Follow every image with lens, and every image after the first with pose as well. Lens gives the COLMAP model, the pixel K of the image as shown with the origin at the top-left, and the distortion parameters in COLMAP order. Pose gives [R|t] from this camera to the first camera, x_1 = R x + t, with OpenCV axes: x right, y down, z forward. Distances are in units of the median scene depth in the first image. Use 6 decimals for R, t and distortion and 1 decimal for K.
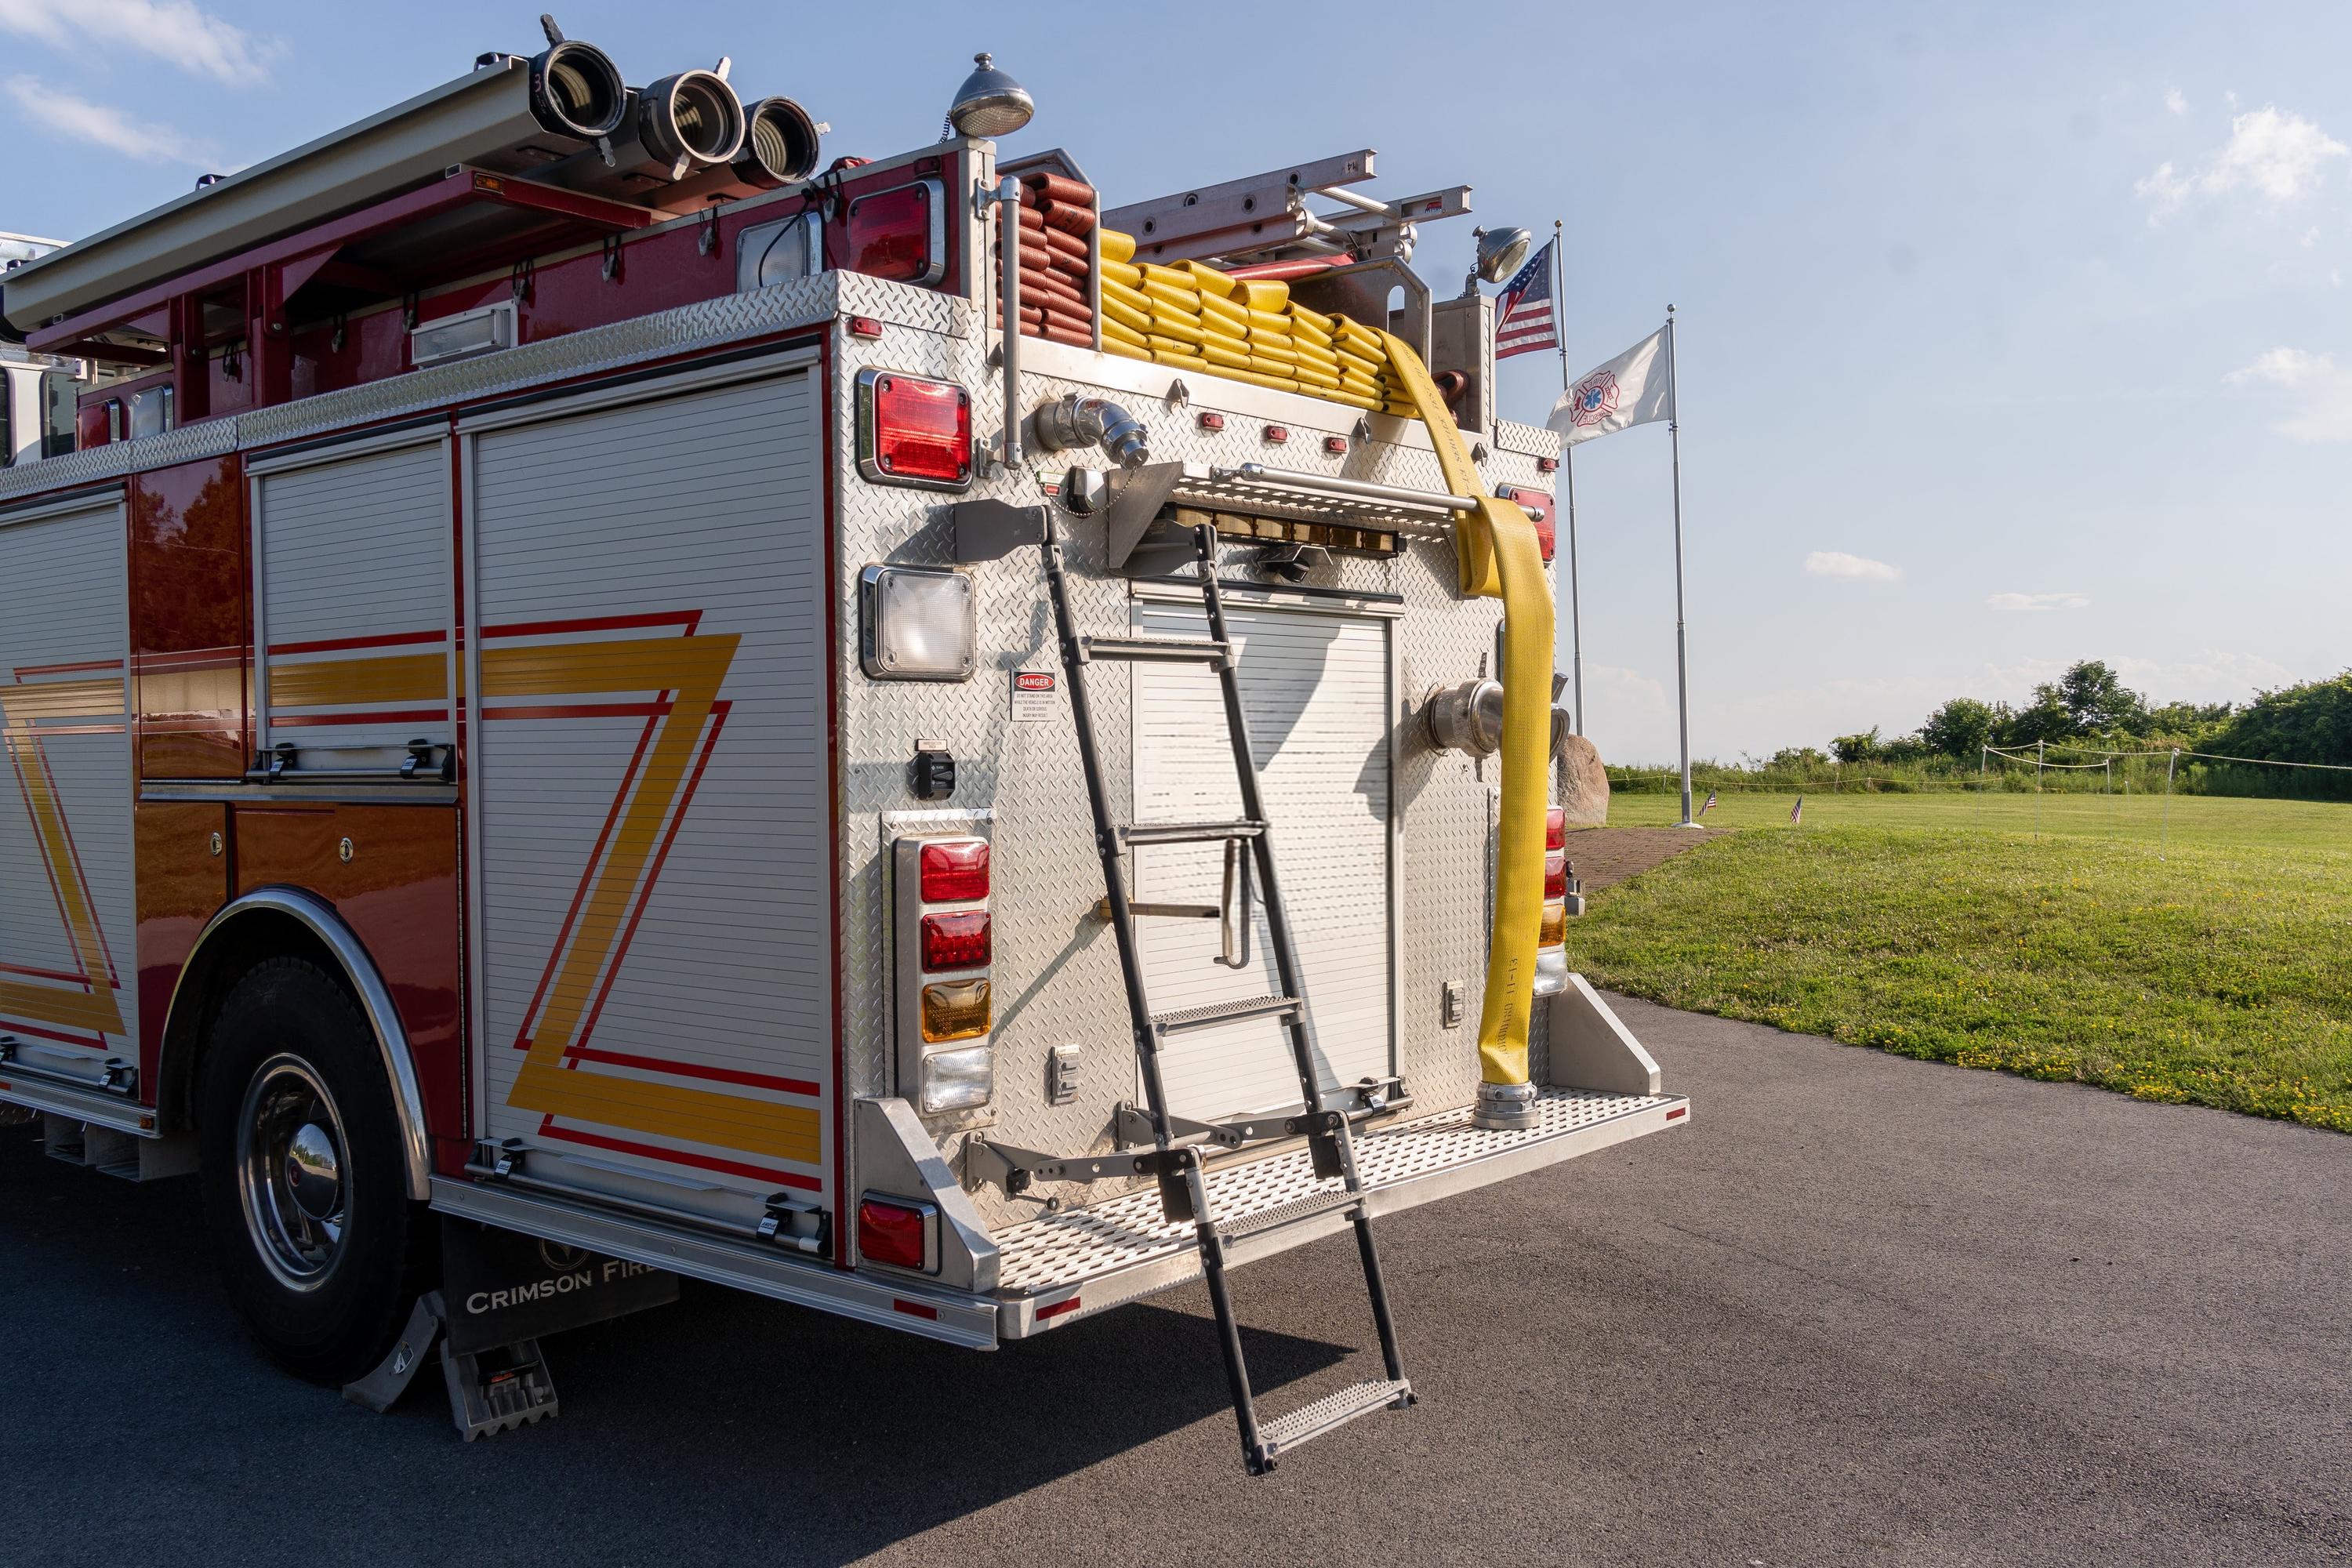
lens RADIAL K [[2034.0, 0, 1205.4], [0, 2034.0, 798.0], [0, 0, 1]] dist [0.001017, -0.004380]
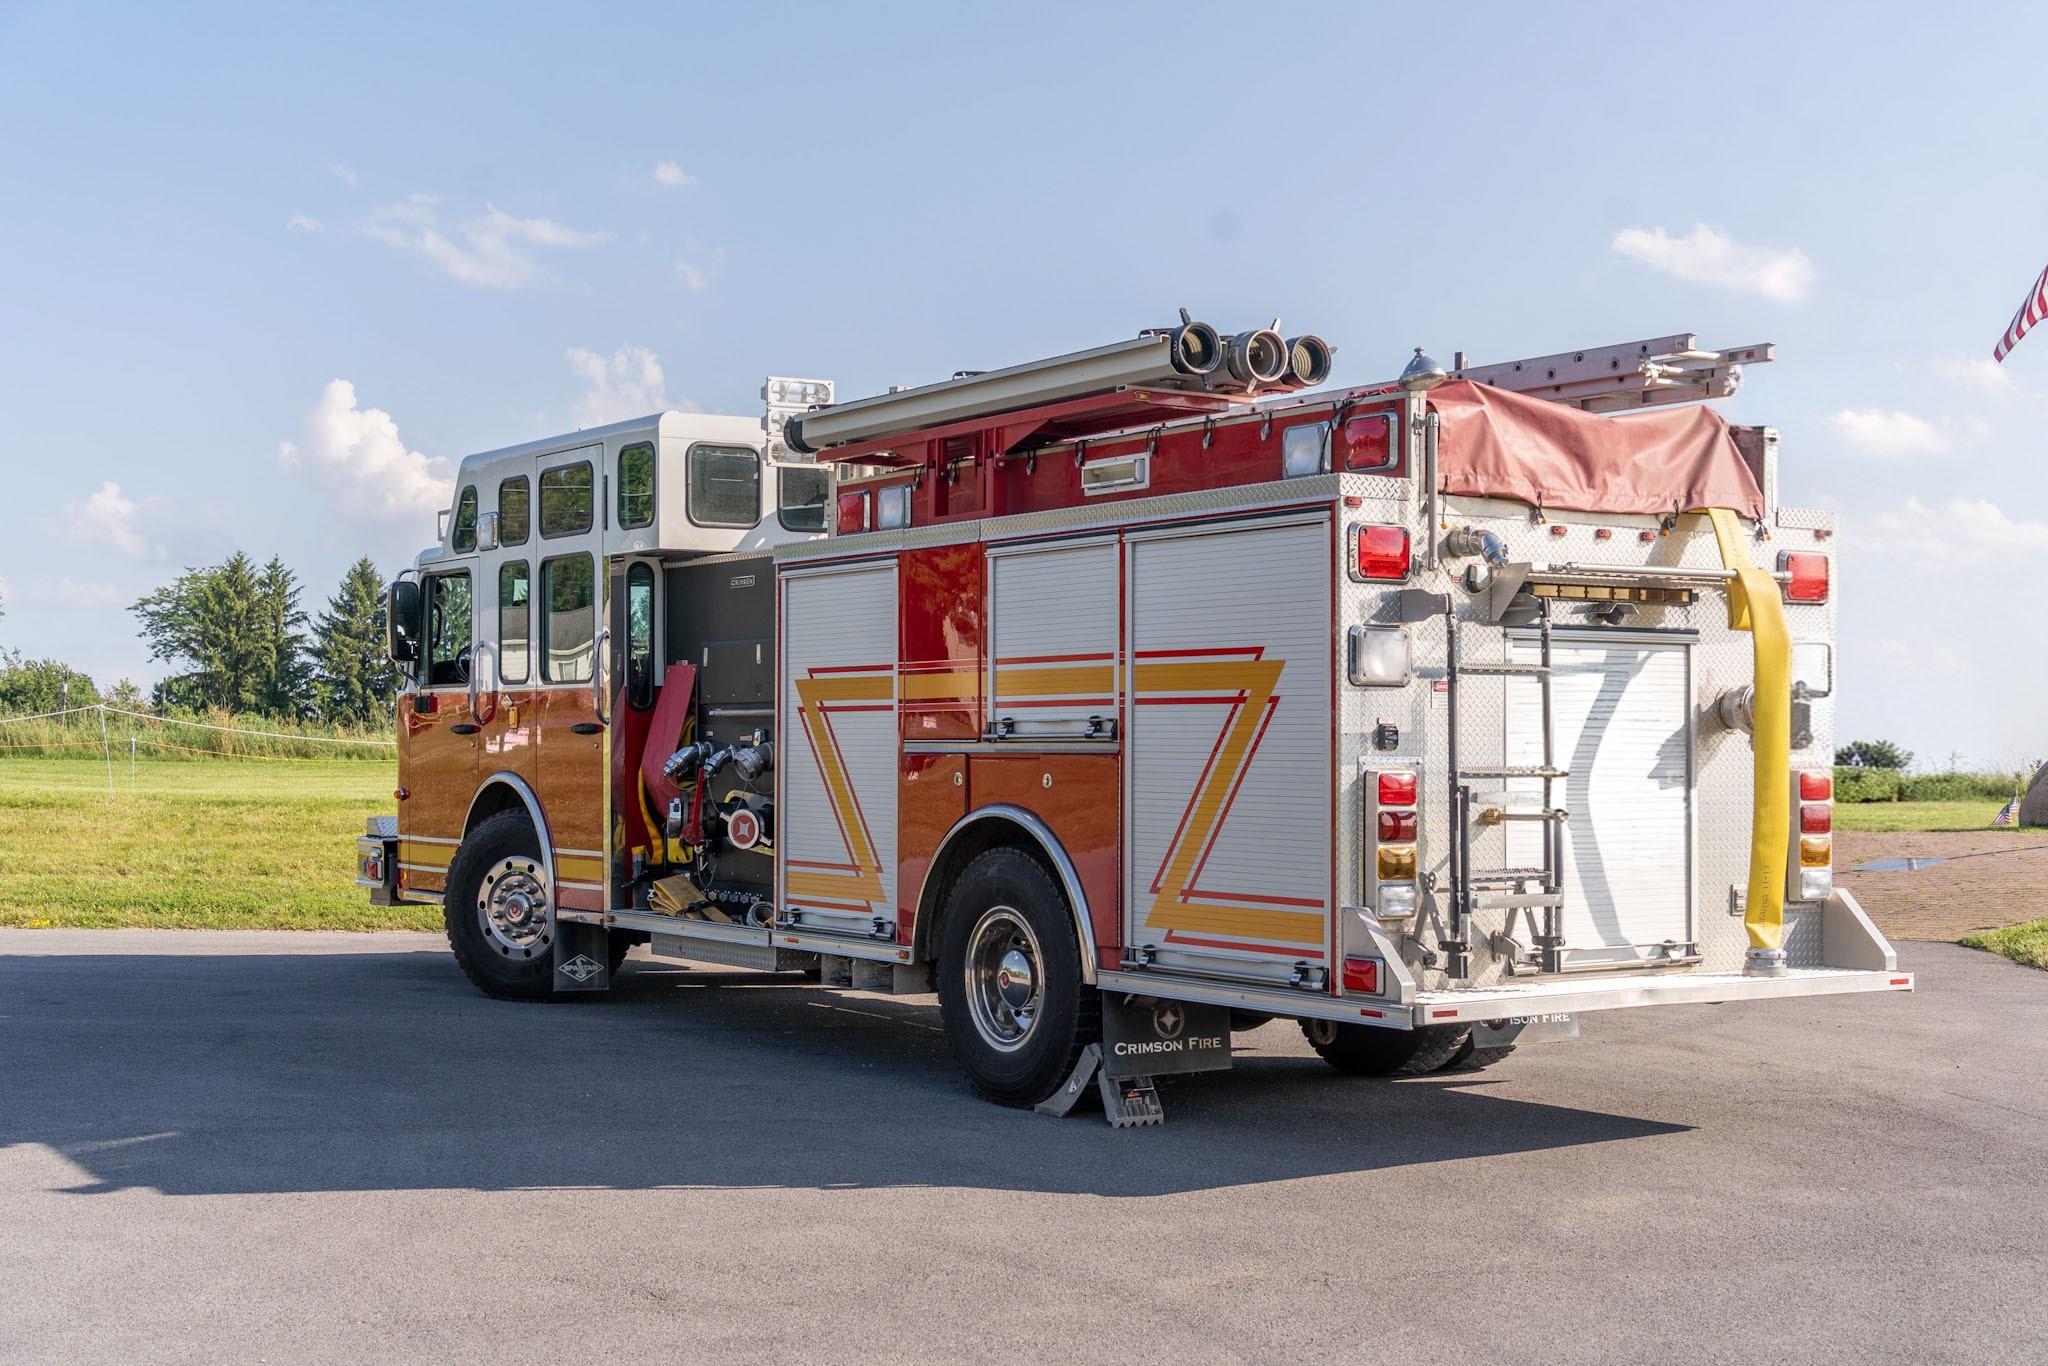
lens RADIAL K [[2673.2, 0, 1041.3], [0, 2673.2, 679.7], [0, 0, 1]] dist [-0.002331, 0.010489]
pose [[0.958559, 0.006342, -0.284824, 0.216791], [-0.020071, 0.998771, -0.045309, 0.044597], [0.284187, 0.049148, 0.957508, -1.197086]]
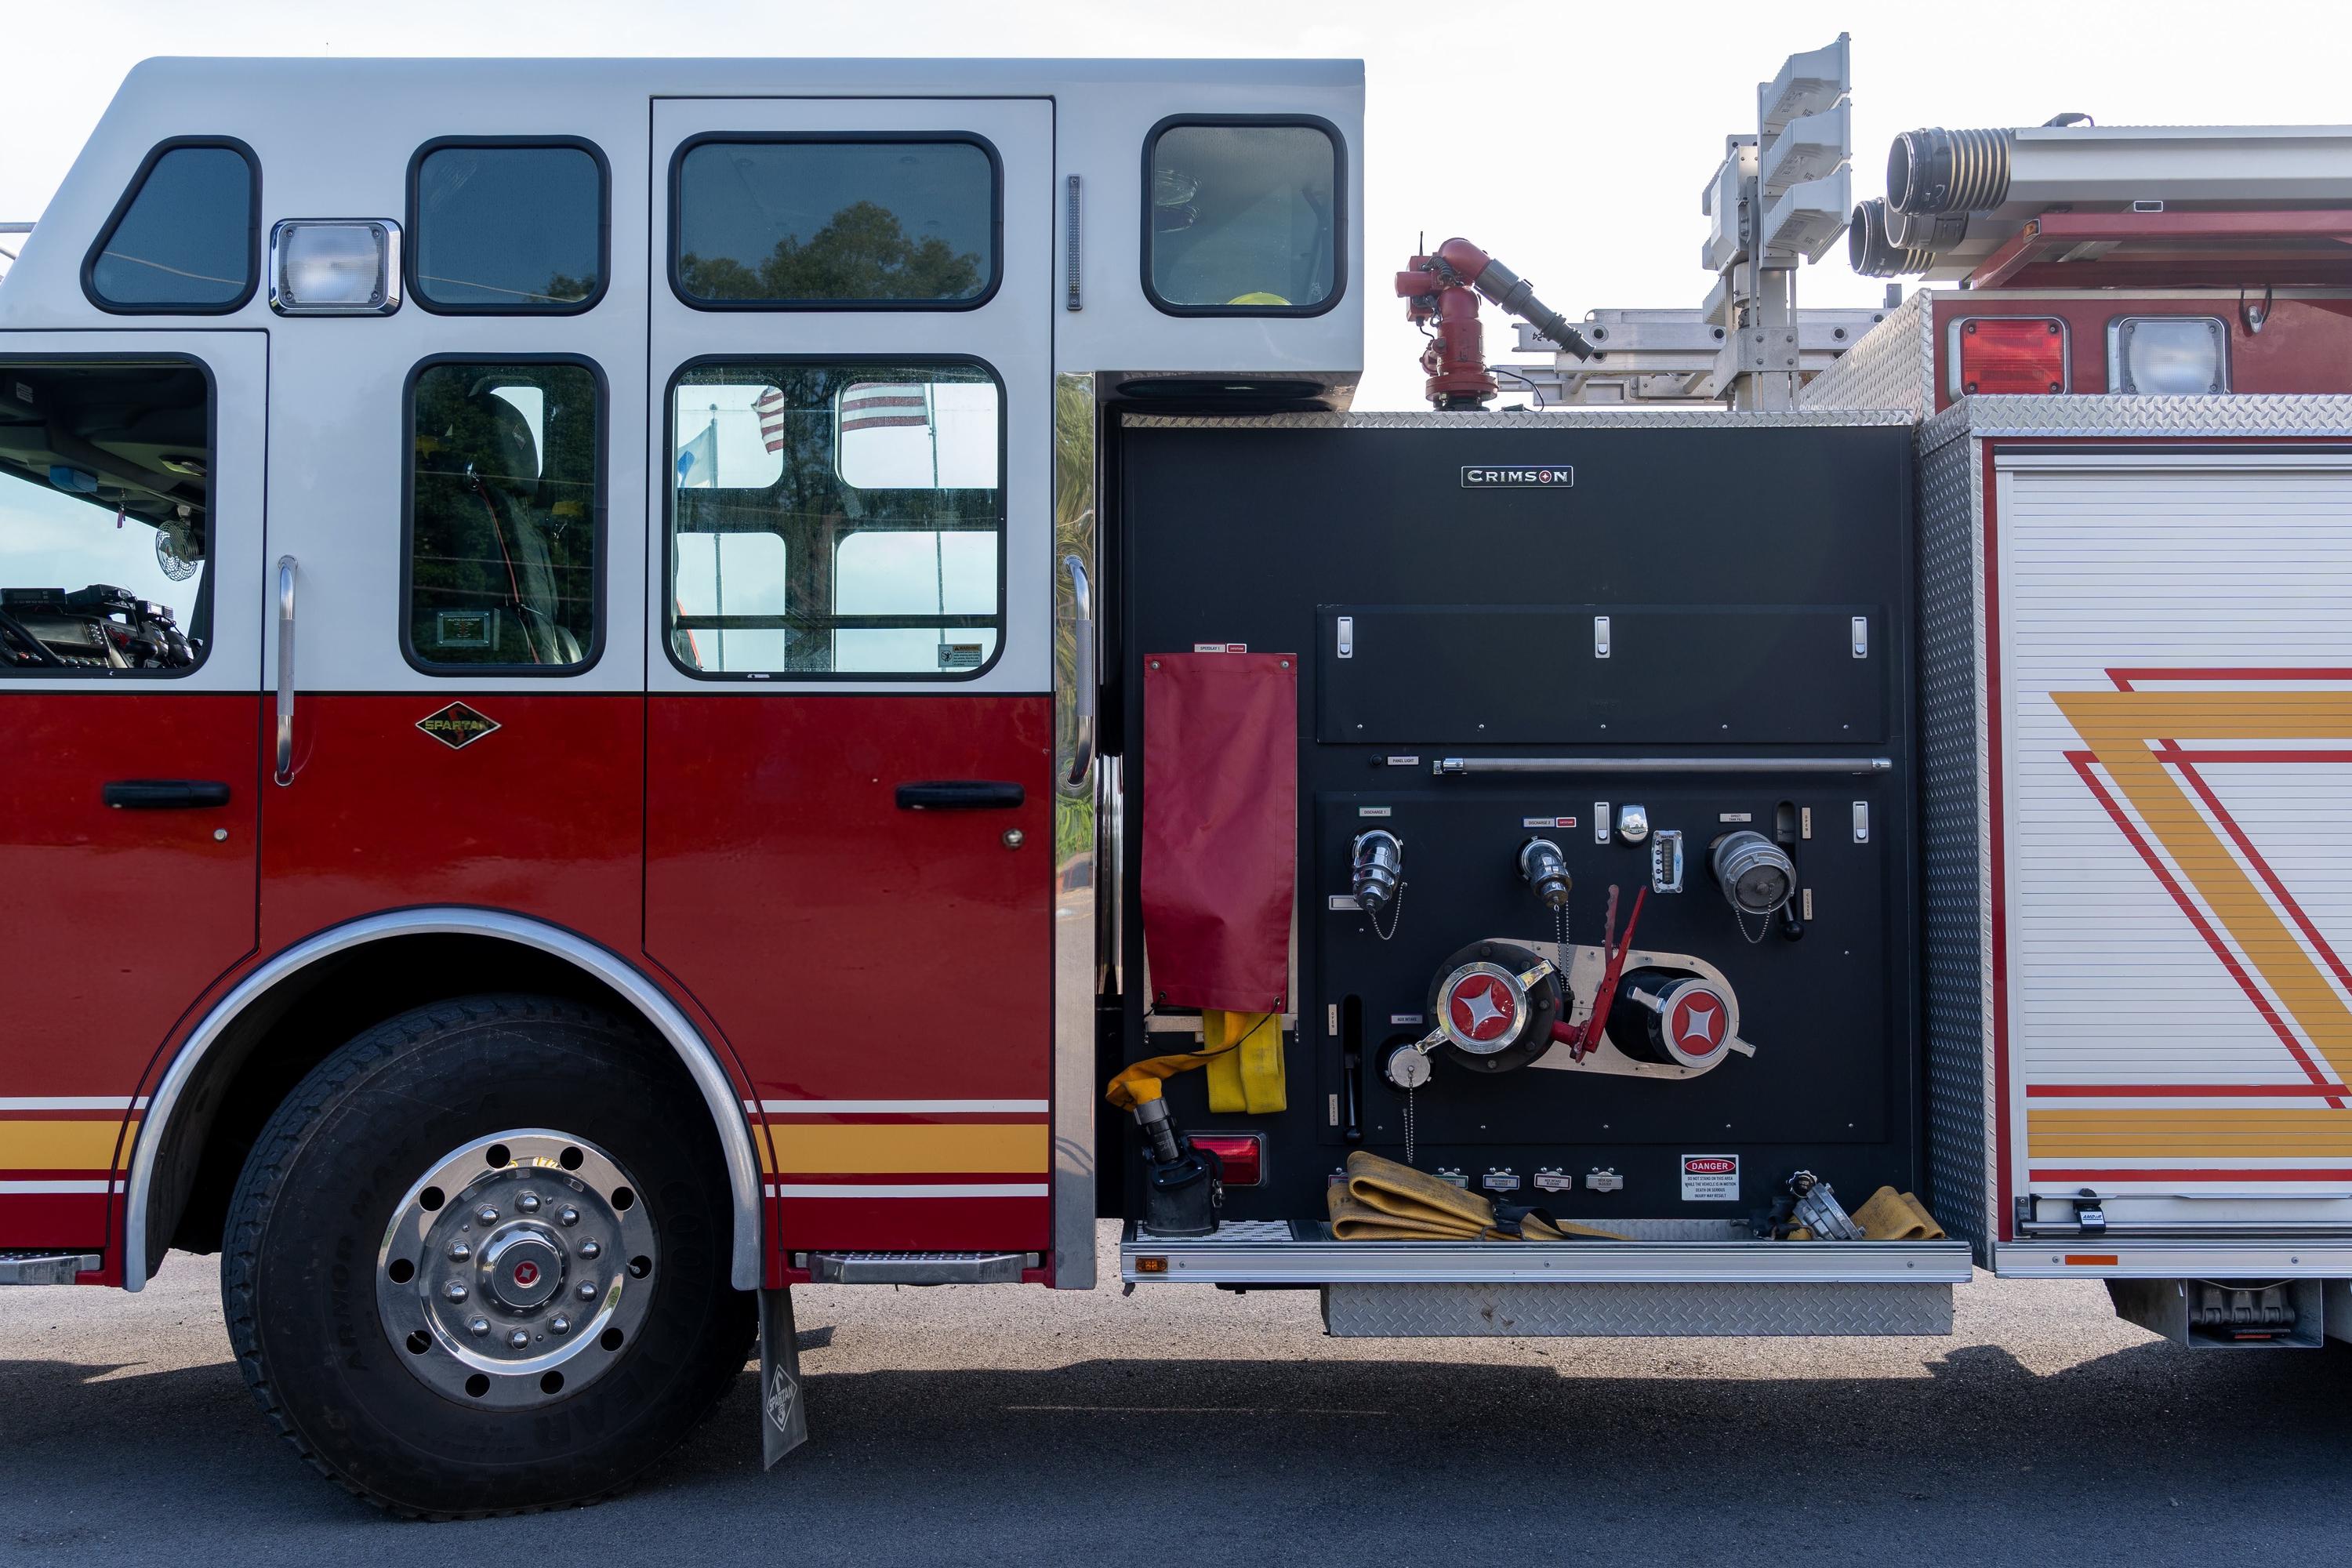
lens RADIAL K [[2352.6, 0, 1168.9], [0, 2352.6, 788.7], [0, 0, 1]] dist [-0.003865, -0.004641]
pose [[0.776101, 0.040426, 0.629311, -1.828833], [0.007631, 0.997268, -0.073474, 0.049971], [-0.630562, 0.061825, 0.773672, 0.762828]]
